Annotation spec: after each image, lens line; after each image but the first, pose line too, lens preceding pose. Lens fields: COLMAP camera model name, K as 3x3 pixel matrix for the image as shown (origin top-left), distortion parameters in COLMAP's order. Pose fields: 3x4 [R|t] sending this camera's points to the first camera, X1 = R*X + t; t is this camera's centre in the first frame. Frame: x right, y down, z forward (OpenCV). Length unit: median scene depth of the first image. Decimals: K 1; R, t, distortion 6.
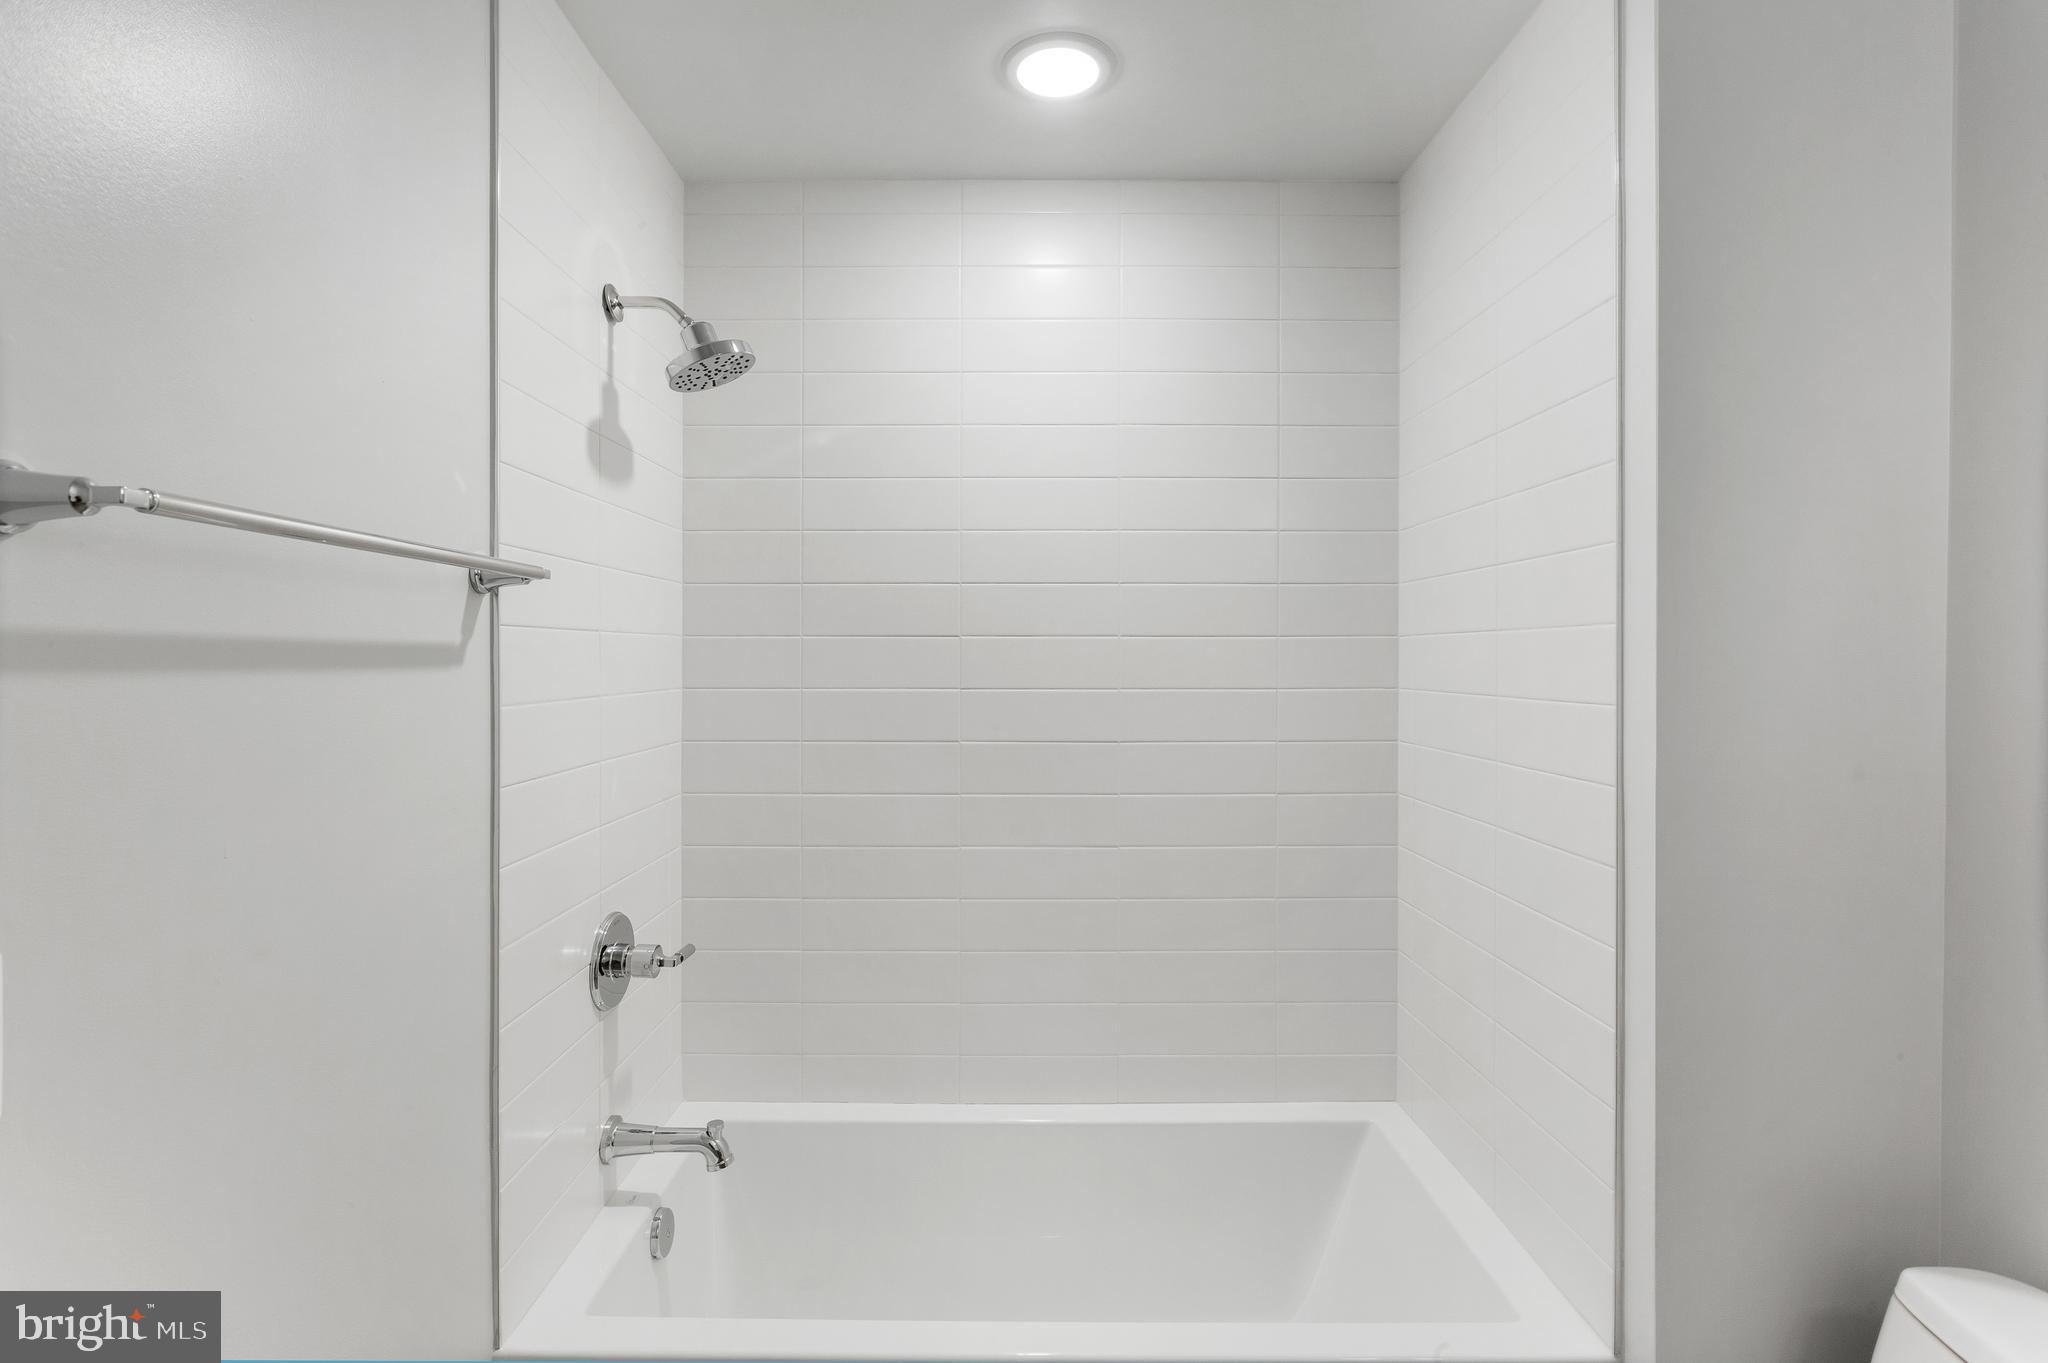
lens RADIAL K [[996.1, 0, 1026.4], [0, 996.1, 685.0], [0, 0, 1]] dist [0.000618, 0.000480]
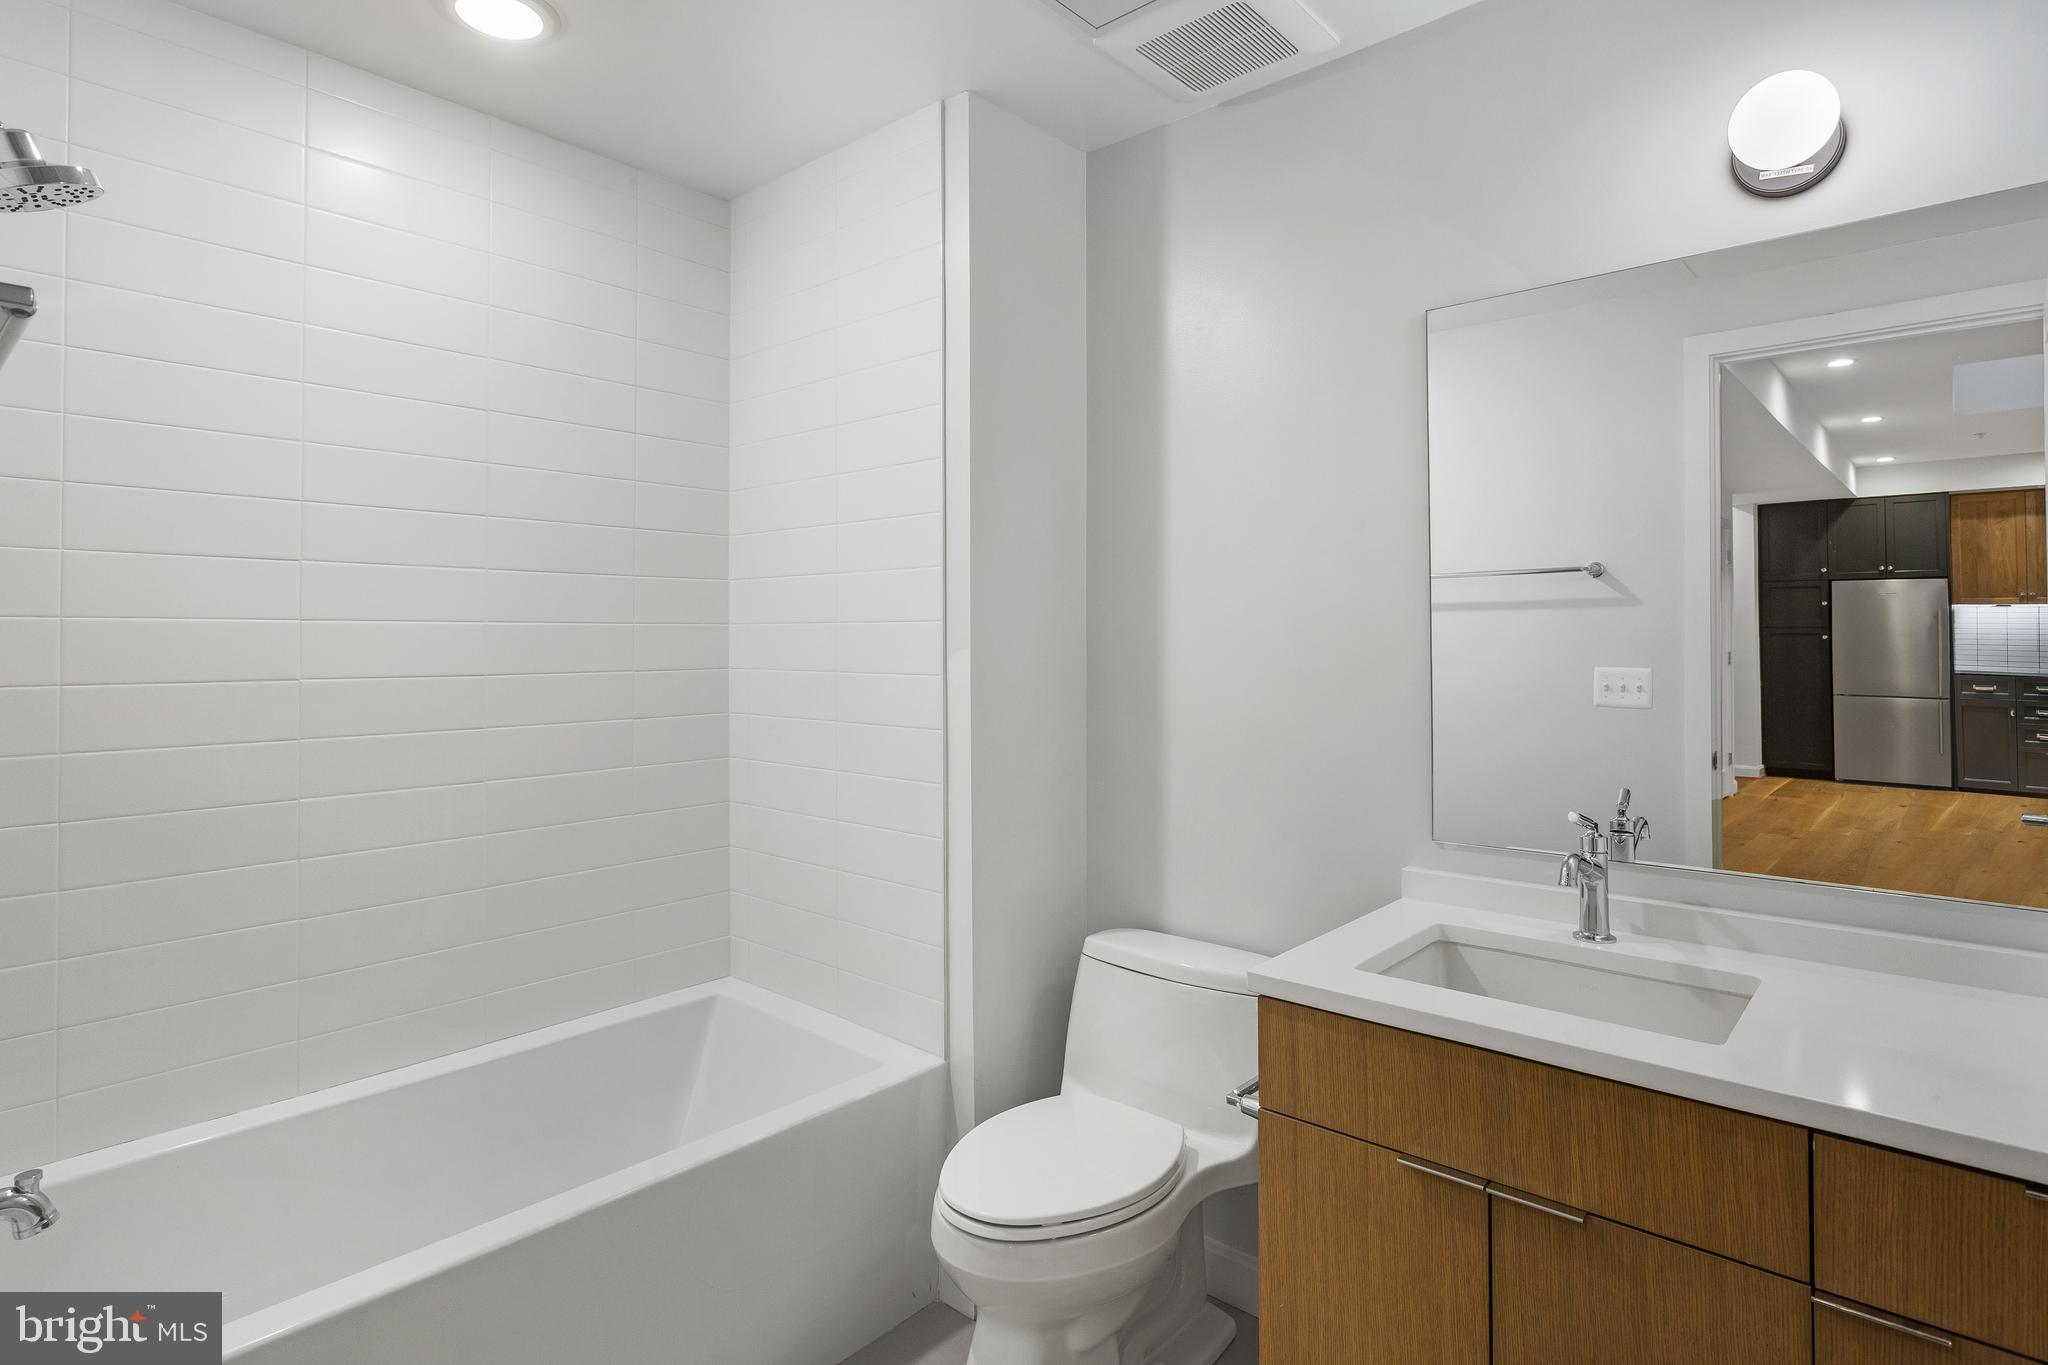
lens RADIAL K [[1060.6, 0, 1021.7], [0, 1060.6, 655.7], [0, 0, 1]] dist [0.004137, 0.000507]
pose [[0.663329, -0.016909, 0.748137, -0.412467], [0.024000, 0.999711, 0.001316, 0.058608], [-0.747943, 0.017083, 0.663543, -0.120656]]
